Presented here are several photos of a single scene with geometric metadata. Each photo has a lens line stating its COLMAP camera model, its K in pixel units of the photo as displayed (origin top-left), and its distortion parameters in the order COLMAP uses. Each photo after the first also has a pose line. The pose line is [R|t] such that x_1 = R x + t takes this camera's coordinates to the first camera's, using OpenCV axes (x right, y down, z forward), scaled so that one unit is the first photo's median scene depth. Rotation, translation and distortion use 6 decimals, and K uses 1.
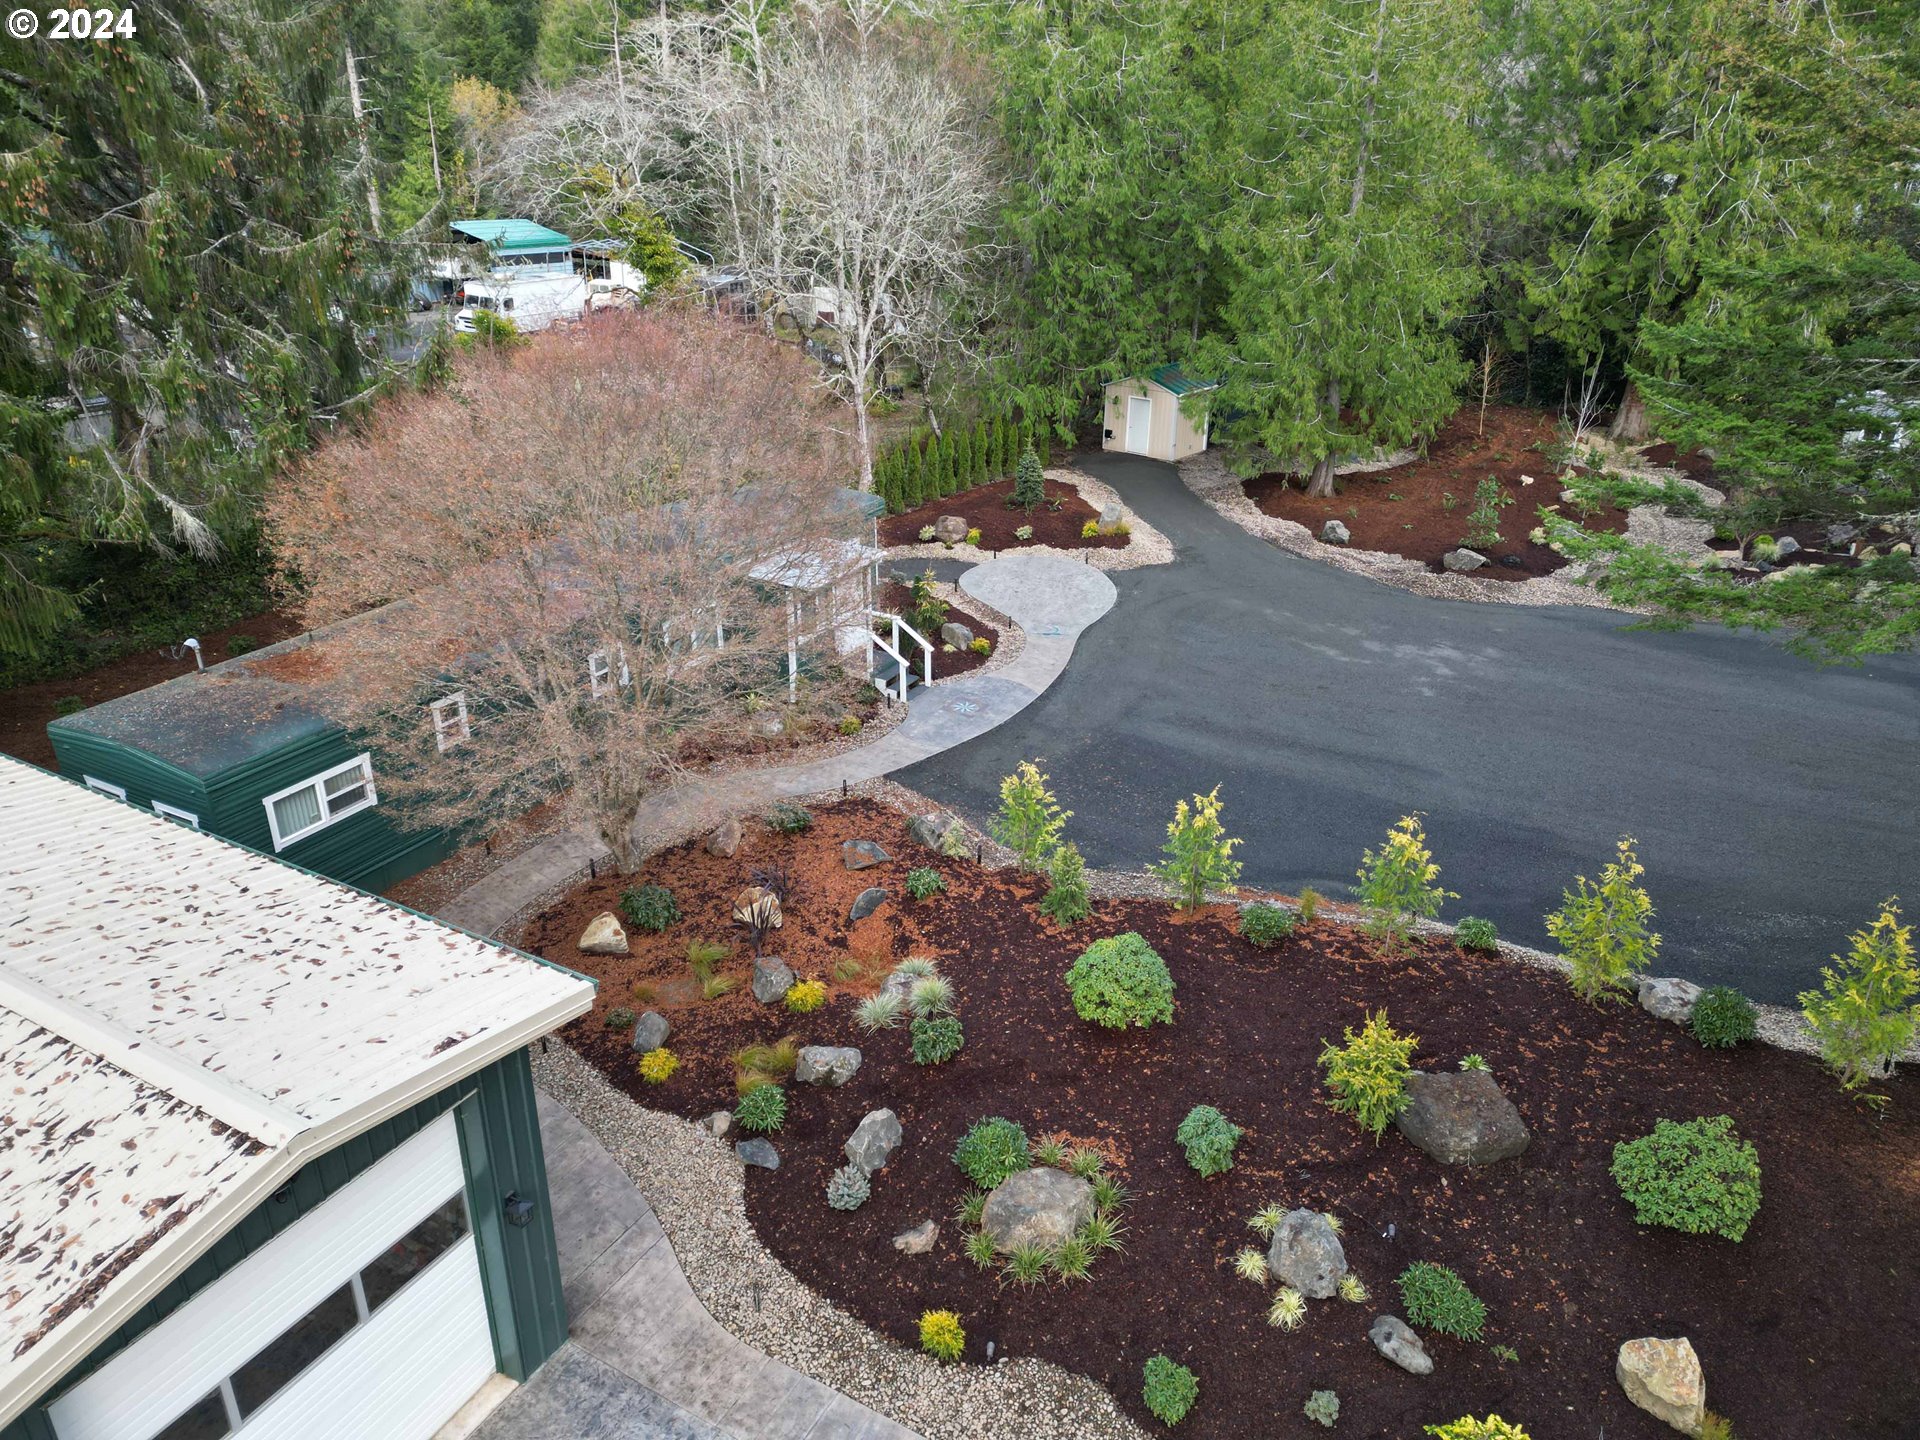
lens RADIAL K [[1334.9, 0, 954.7], [0, 1334.9, 722.2], [0, 0, 1]] dist [0.074985, -0.045663]
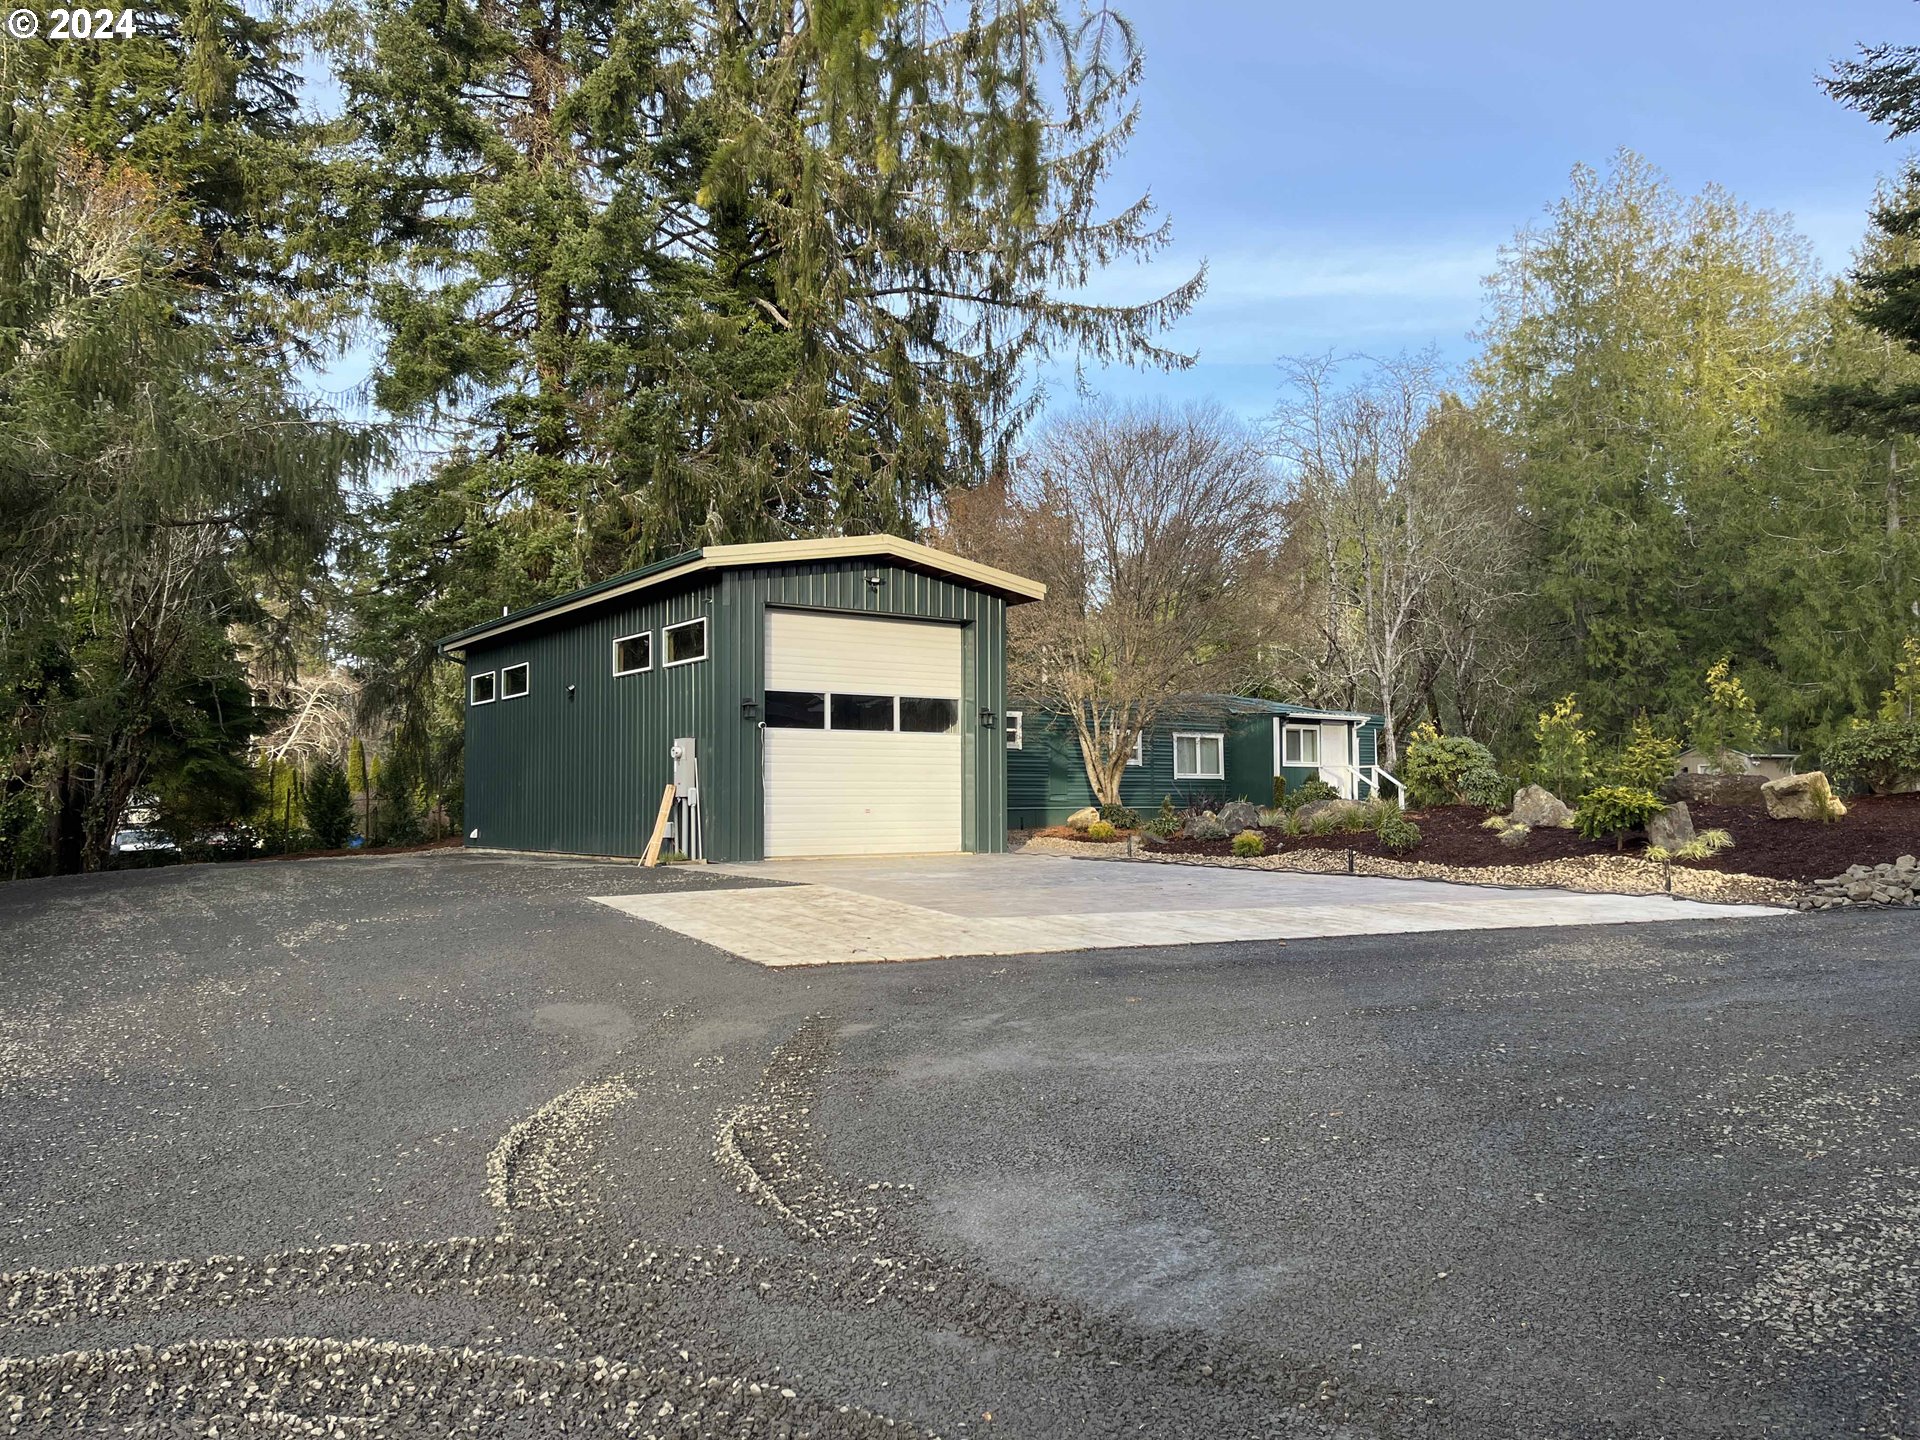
lens RADIAL K [[1441.7, 0, 953.9], [0, 1441.7, 728.3], [0, 0, 1]] dist [0.047193, -0.028409]
pose [[0.898687, -0.040549, -0.436712, 0.157273], [-0.166395, 0.889754, -0.425030, 0.431038], [0.405800, 0.454636, 0.792864, -0.157927]]
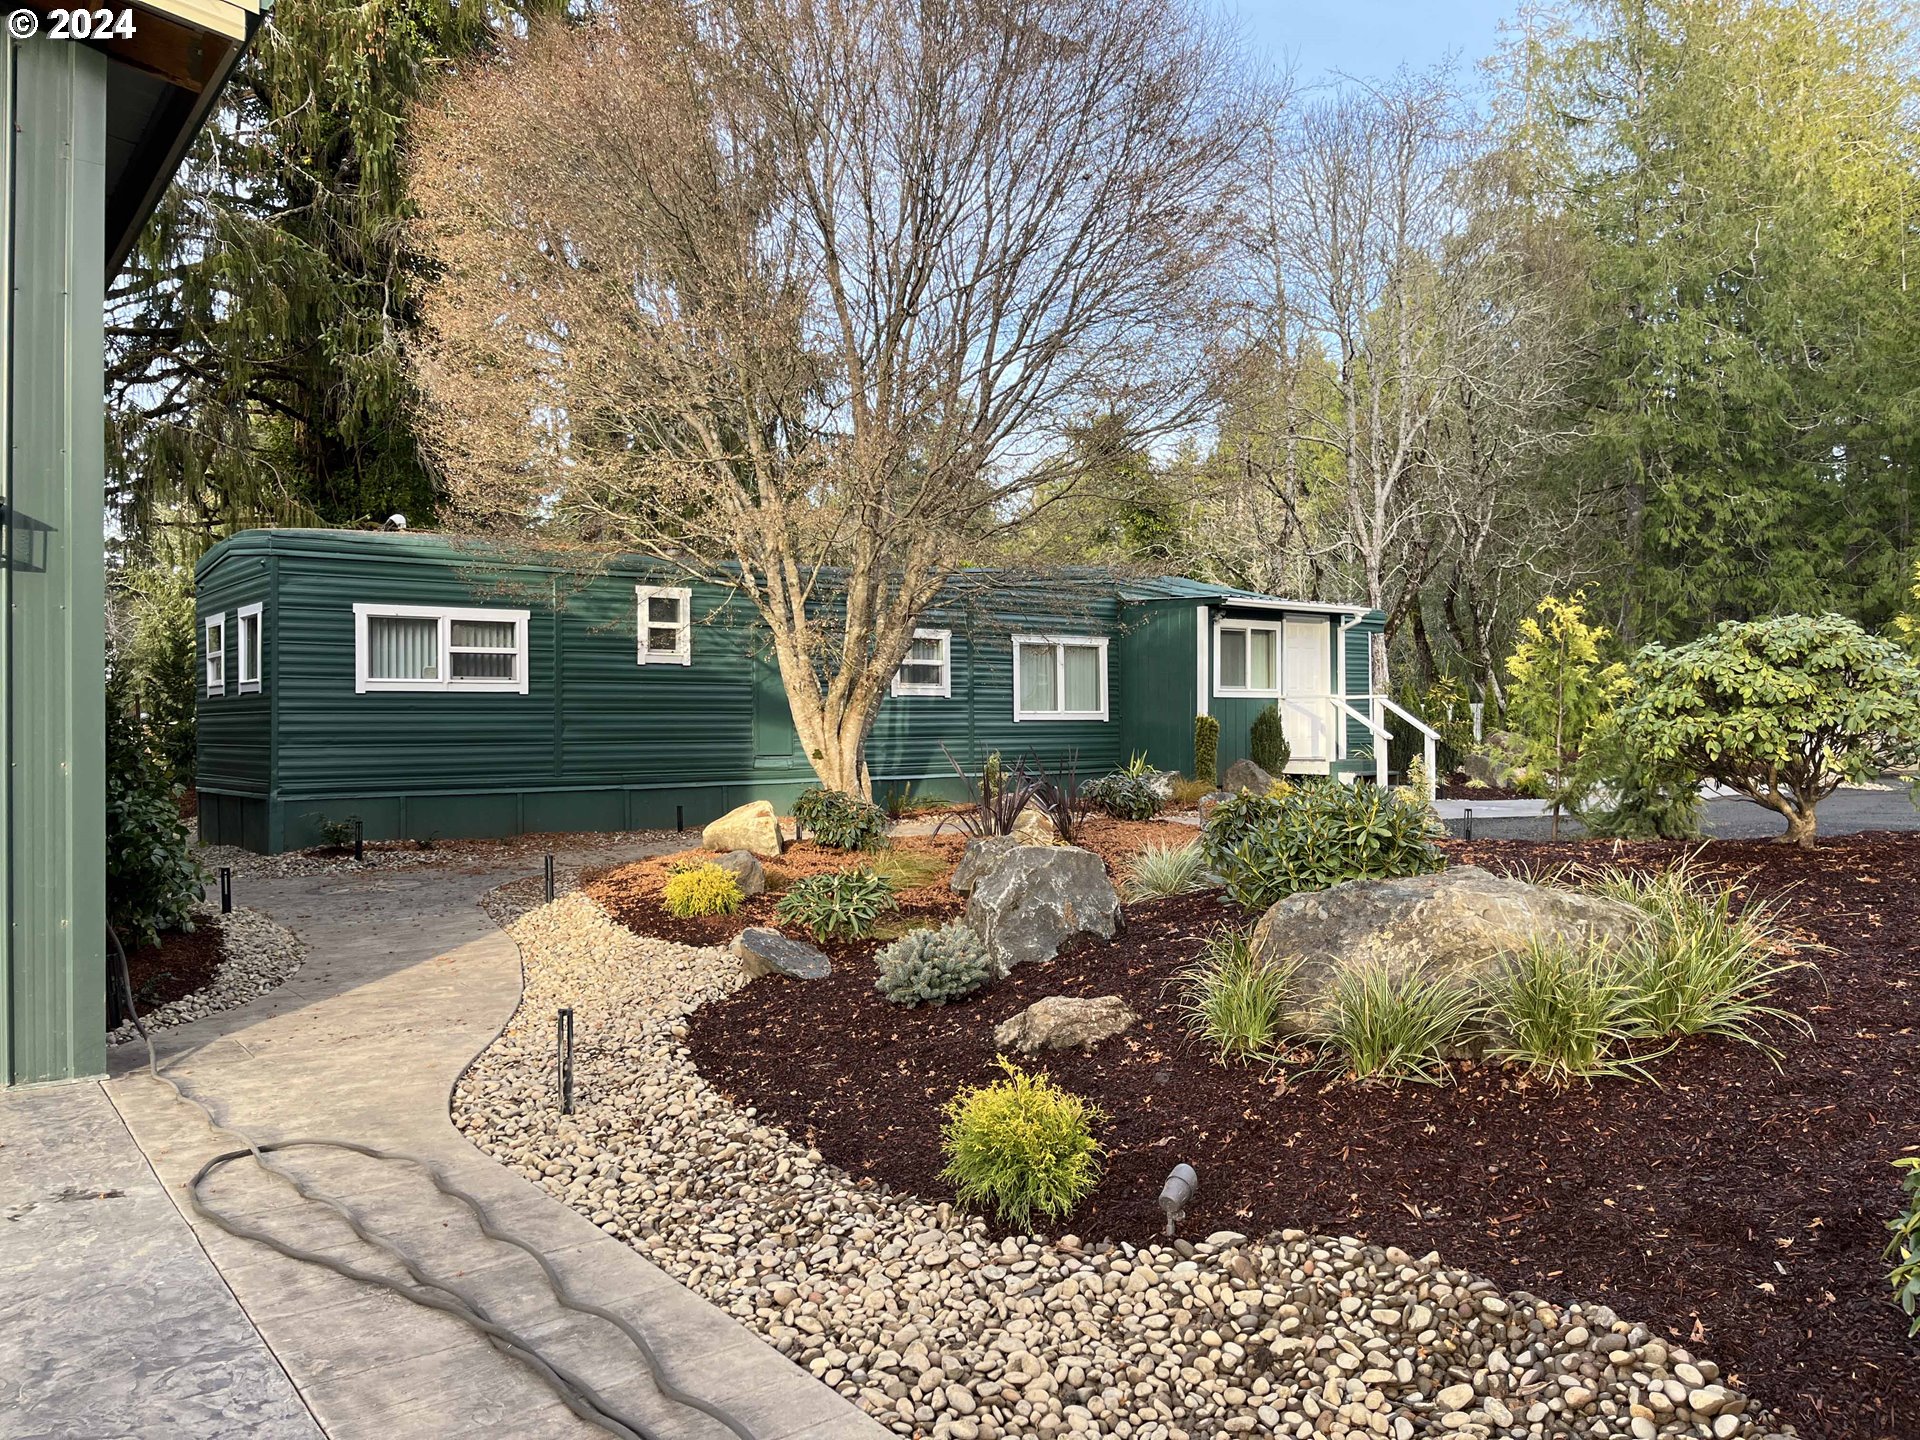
lens RADIAL K [[1441.7, 0, 949.5], [0, 1441.7, 723.1], [0, 0, 1]] dist [0.047193, -0.028409]
pose [[0.915506, -0.019218, -0.401845, 0.040060], [-0.149813, 0.910732, -0.384869, 0.203164], [0.373369, 0.412551, 0.830901, 0.297495]]
